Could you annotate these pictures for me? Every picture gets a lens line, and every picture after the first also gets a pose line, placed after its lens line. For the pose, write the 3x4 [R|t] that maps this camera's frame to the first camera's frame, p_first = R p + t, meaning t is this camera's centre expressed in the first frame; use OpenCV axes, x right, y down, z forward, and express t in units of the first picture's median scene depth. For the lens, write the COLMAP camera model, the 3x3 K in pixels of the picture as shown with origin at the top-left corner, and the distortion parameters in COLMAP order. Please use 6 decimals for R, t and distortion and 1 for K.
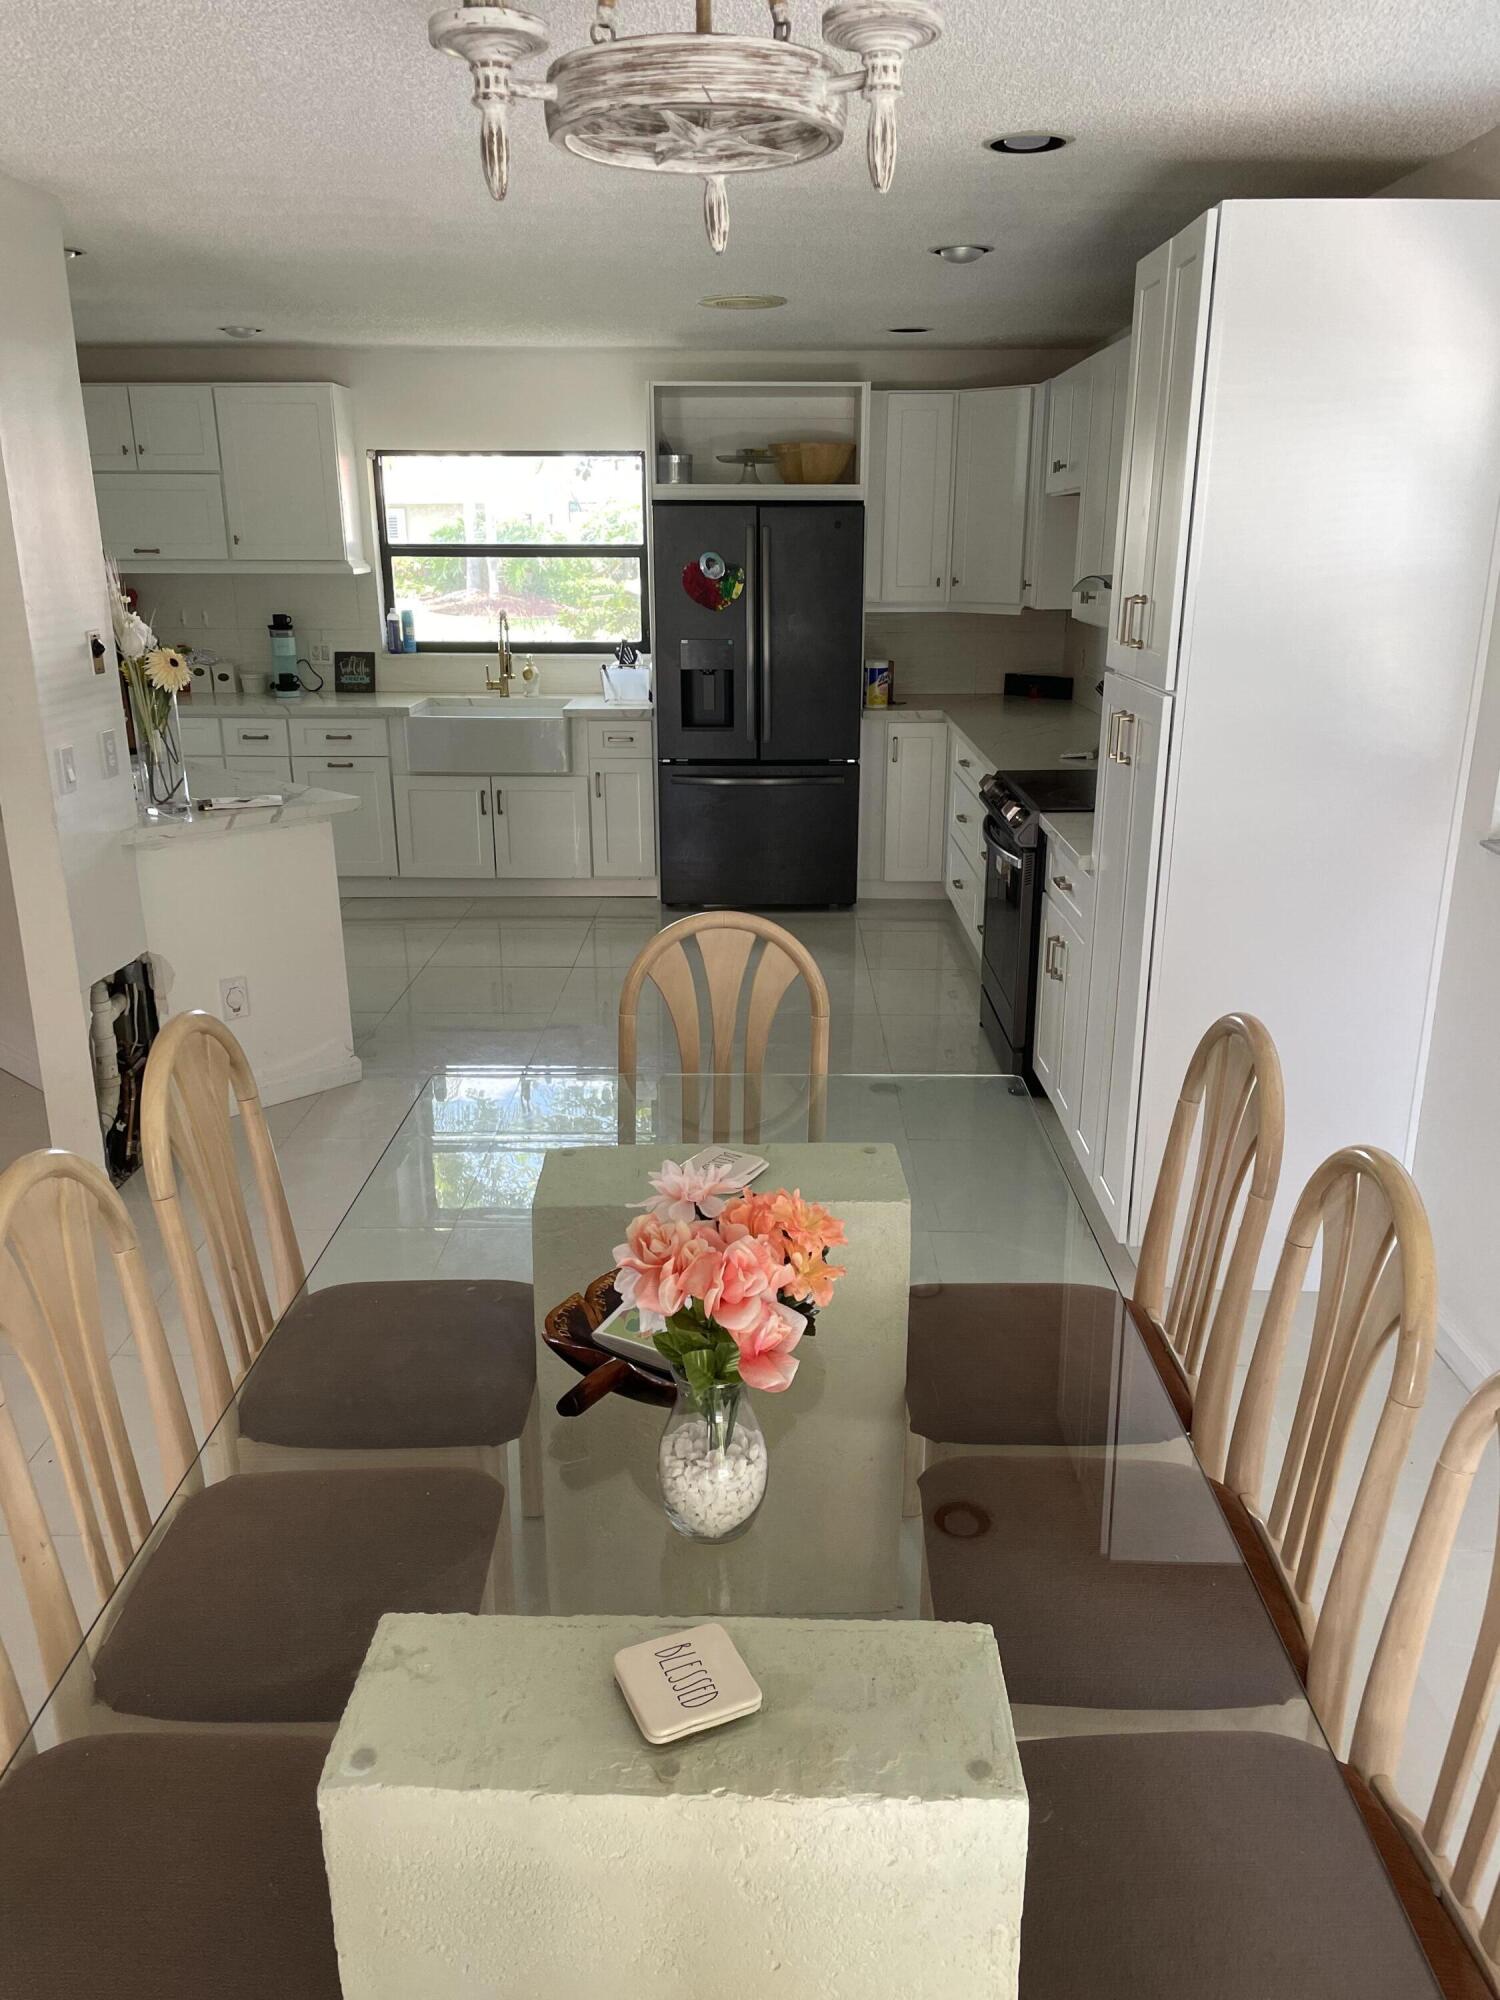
lens RADIAL K [[1500.9, 0, 742.1], [0, 1500.9, 1006.6], [0, 0, 1]] dist [0.080420, -0.096119]
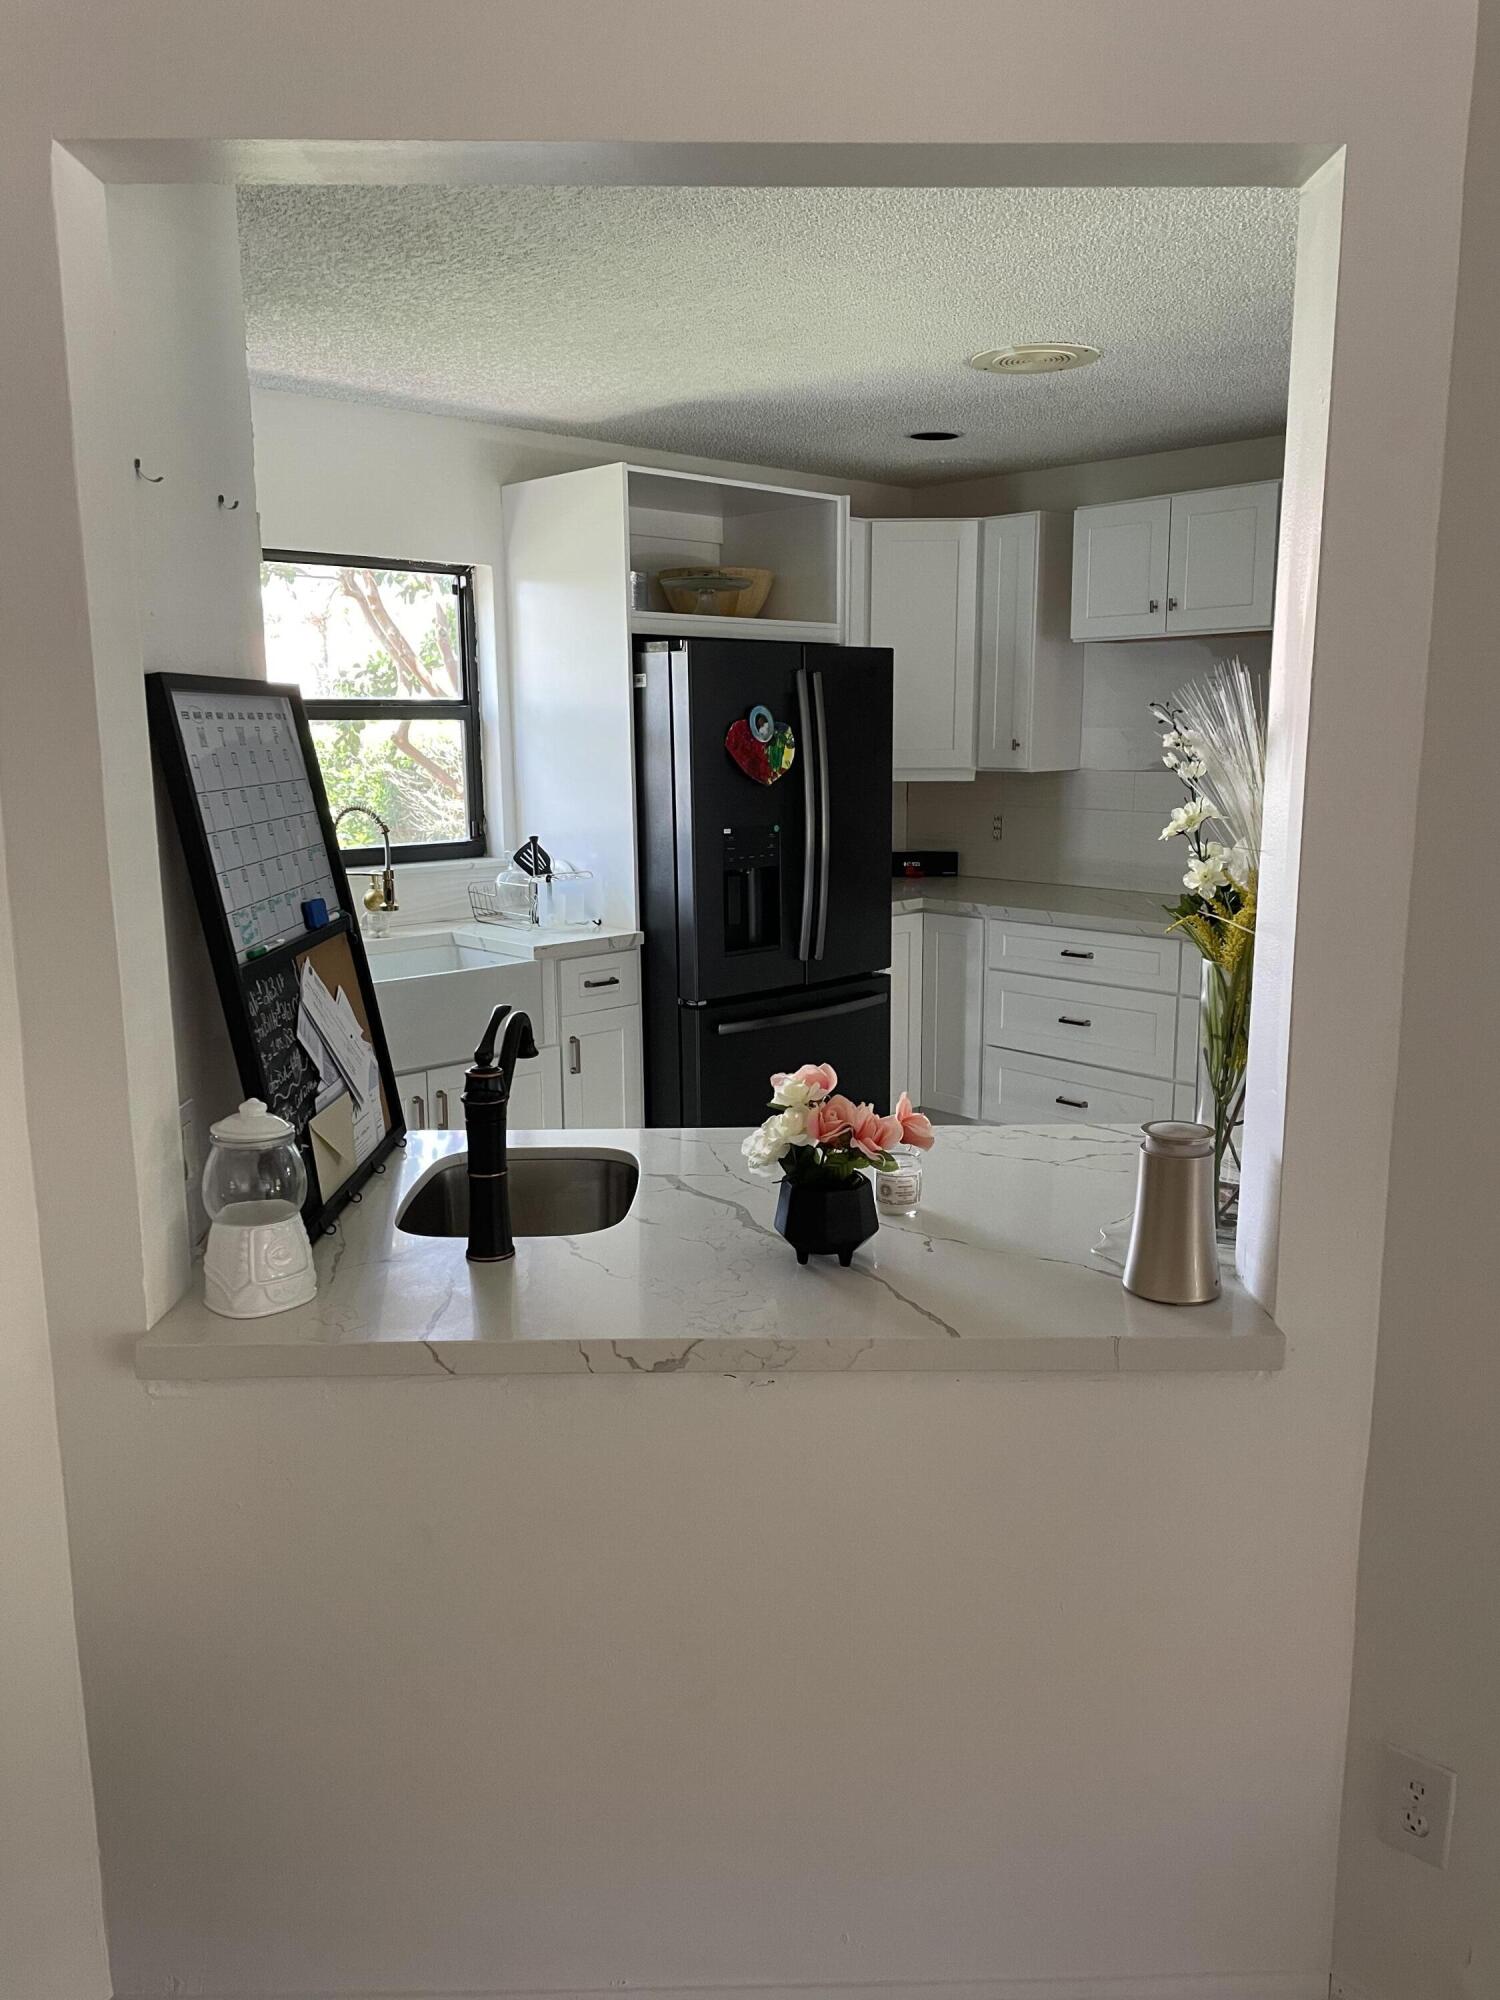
lens RADIAL K [[1500.9, 0, 752.8], [0, 1500.9, 1002.4], [0, 0, 1]] dist [0.080420, -0.096119]
pose [[0.714953, -0.134343, 0.686145, -0.503492], [0.217381, 0.975440, -0.035522, -0.136200], [-0.664521, 0.174551, 0.726597, 0.496182]]
